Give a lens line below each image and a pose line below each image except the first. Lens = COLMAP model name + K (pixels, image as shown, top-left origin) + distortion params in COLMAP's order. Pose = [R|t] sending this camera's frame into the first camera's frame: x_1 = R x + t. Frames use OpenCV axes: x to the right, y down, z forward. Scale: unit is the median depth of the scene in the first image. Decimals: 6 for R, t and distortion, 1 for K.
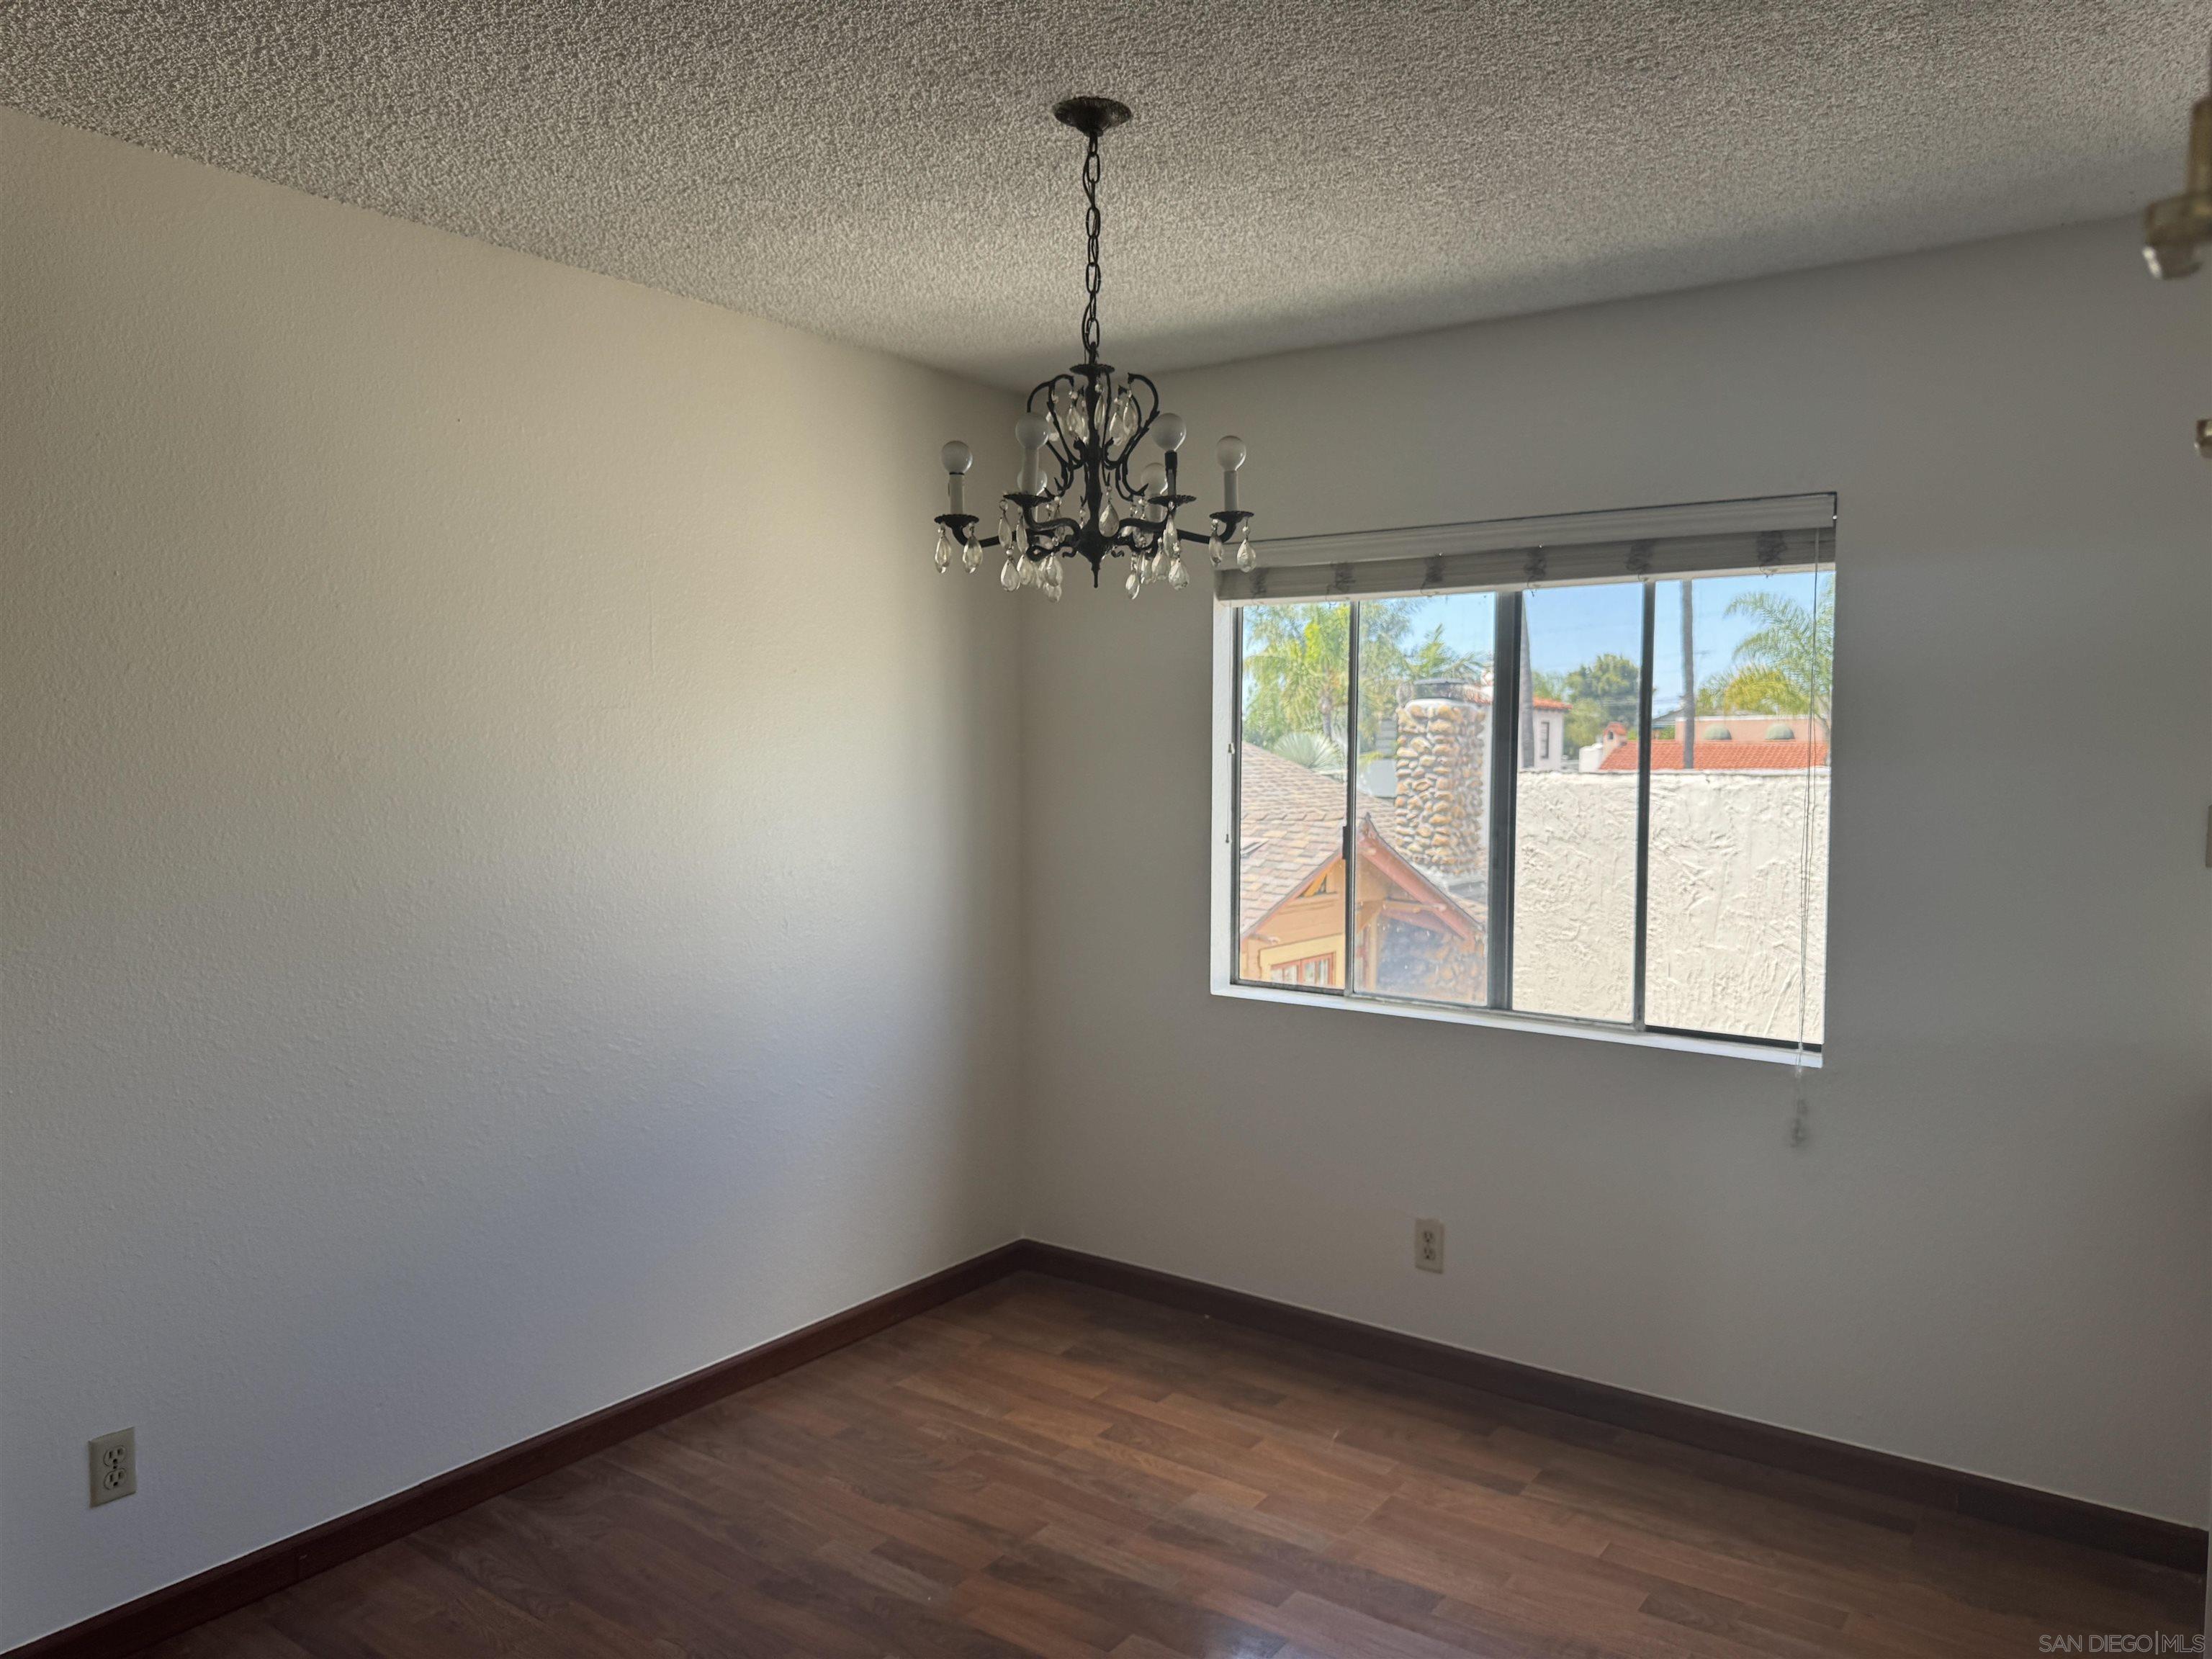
lens RADIAL K [[1577.9, 0, 1103.1], [0, 1577.9, 816.8], [0, 0, 1]] dist [-0.003437, -0.001503]
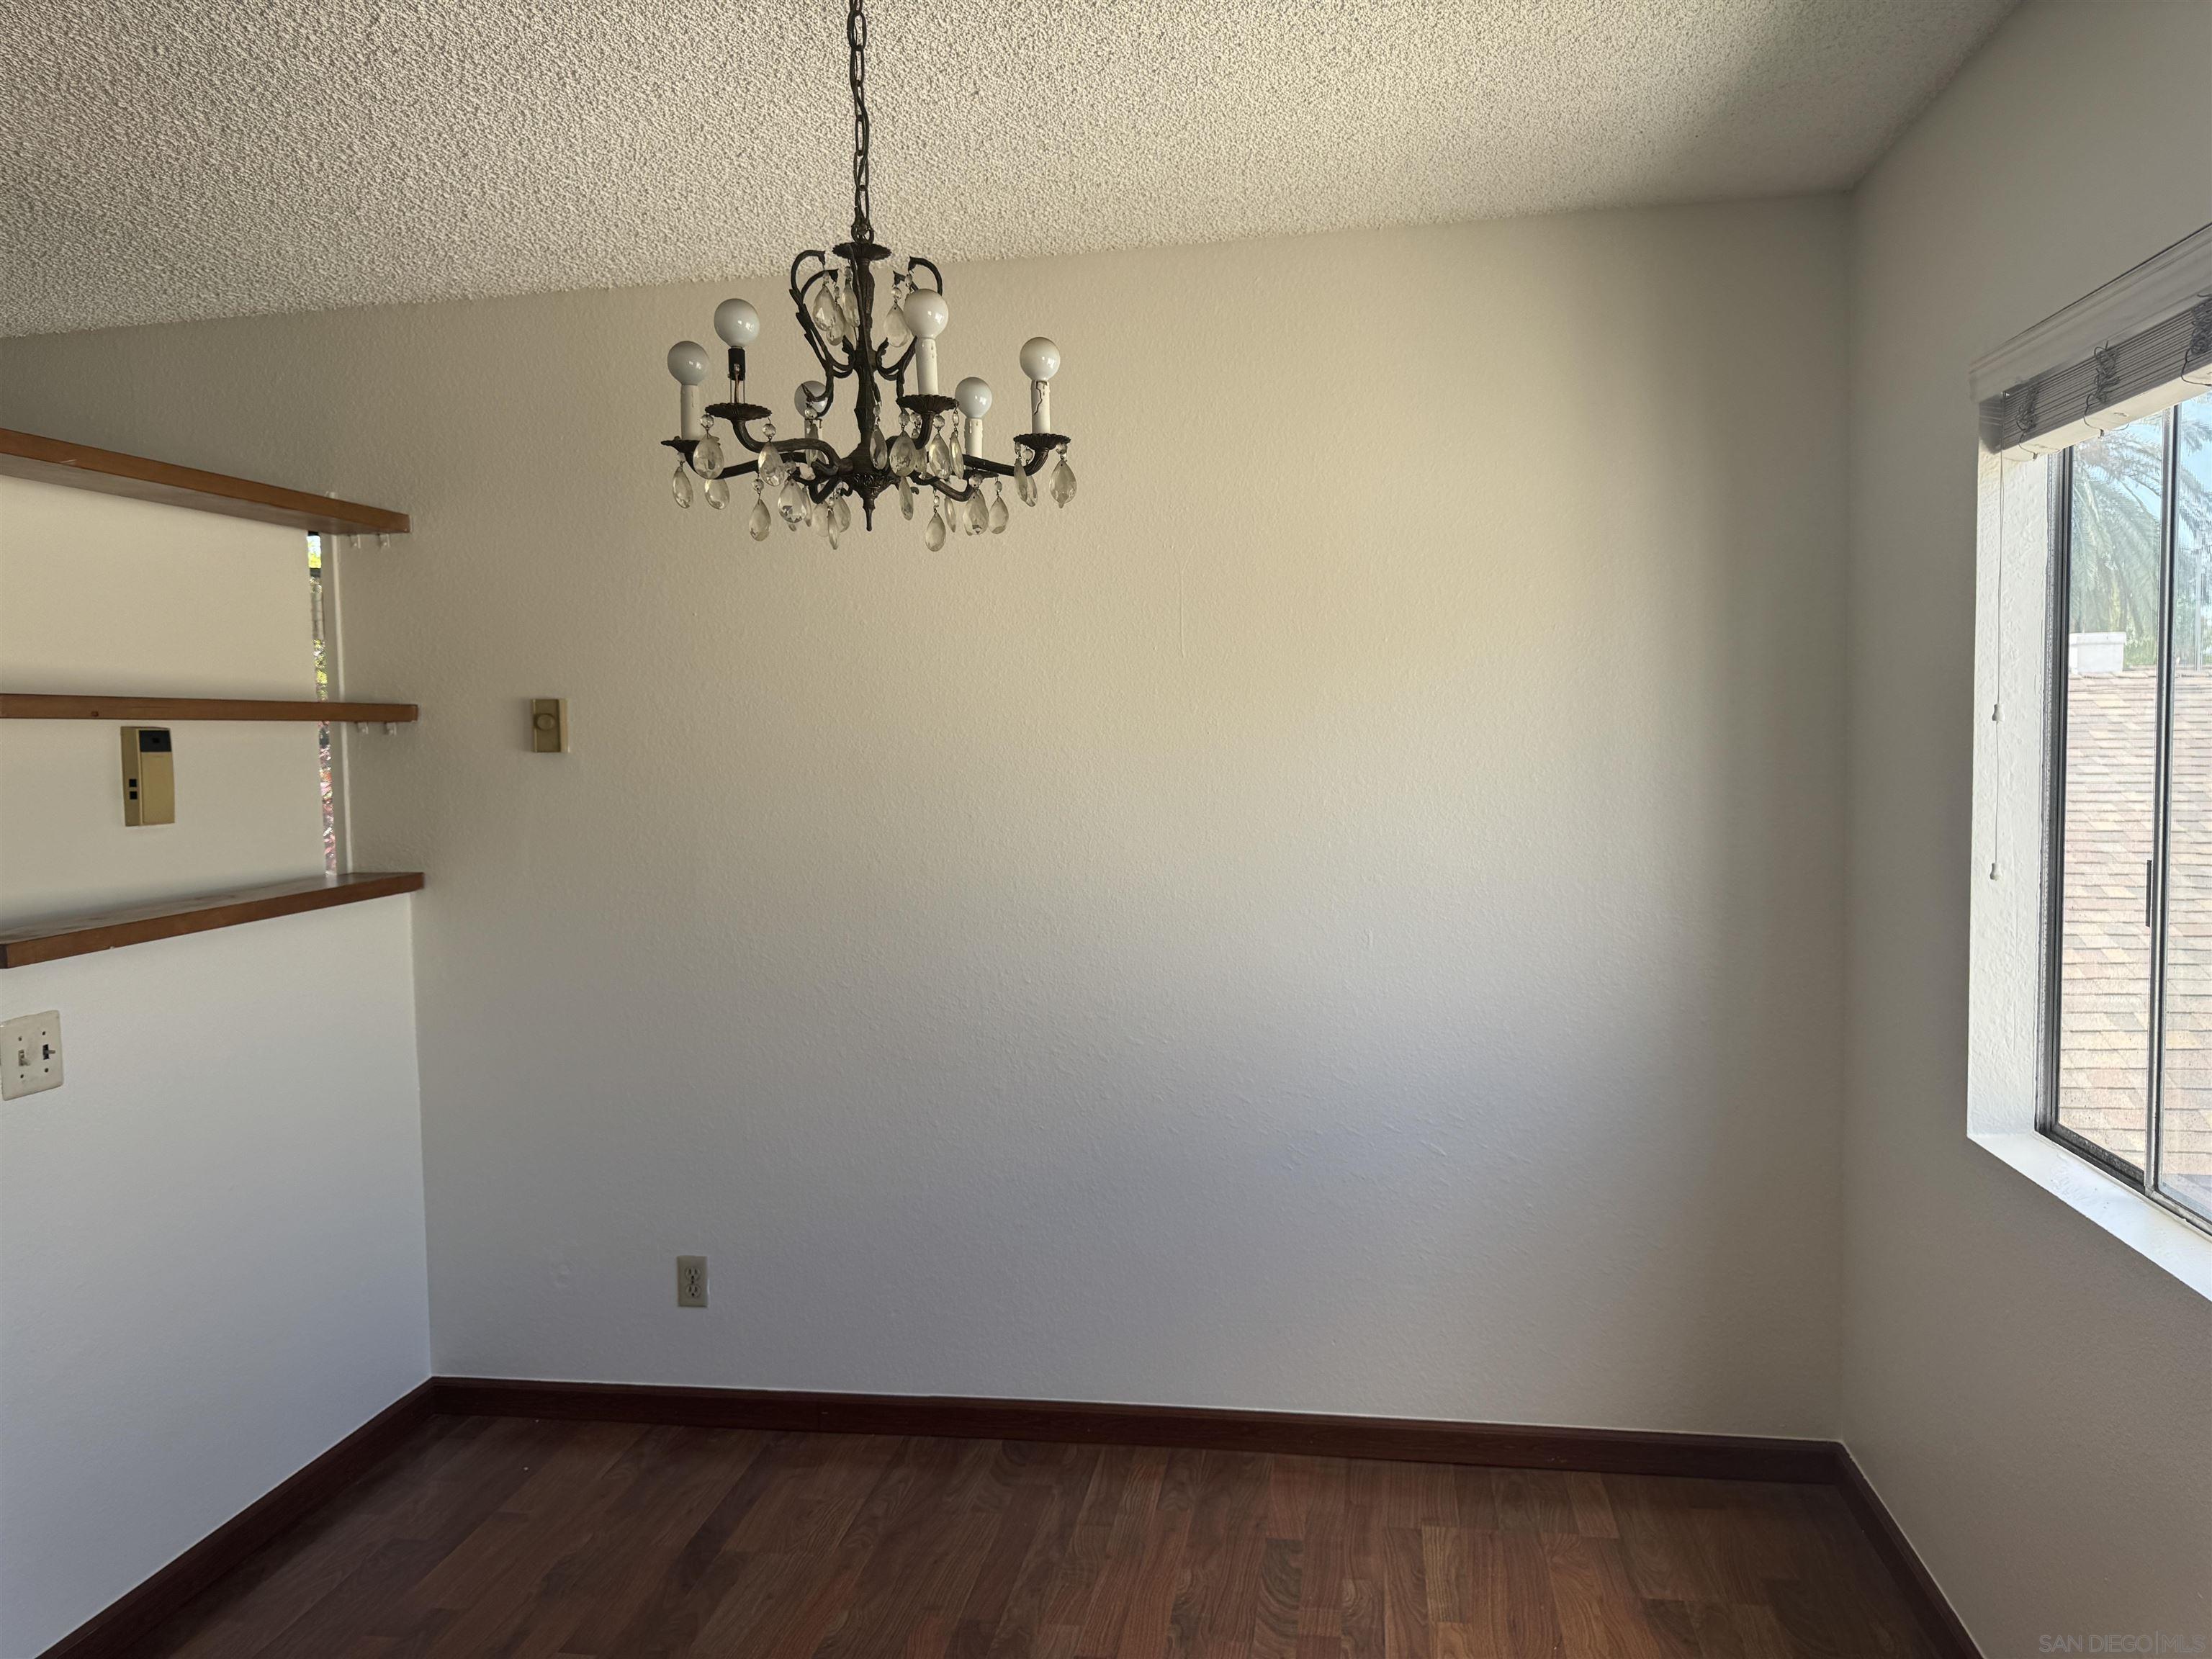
lens RADIAL K [[1568.2, 0, 1125.1], [0, 1568.2, 835.7], [0, 0, 1]] dist [0.160061, -0.224796]
pose [[0.451697, 0.038239, -0.891352, 0.571289], [-0.022515, 0.999251, 0.031459, -0.013094], [0.891888, 0.005859, 0.452219, 0.553993]]
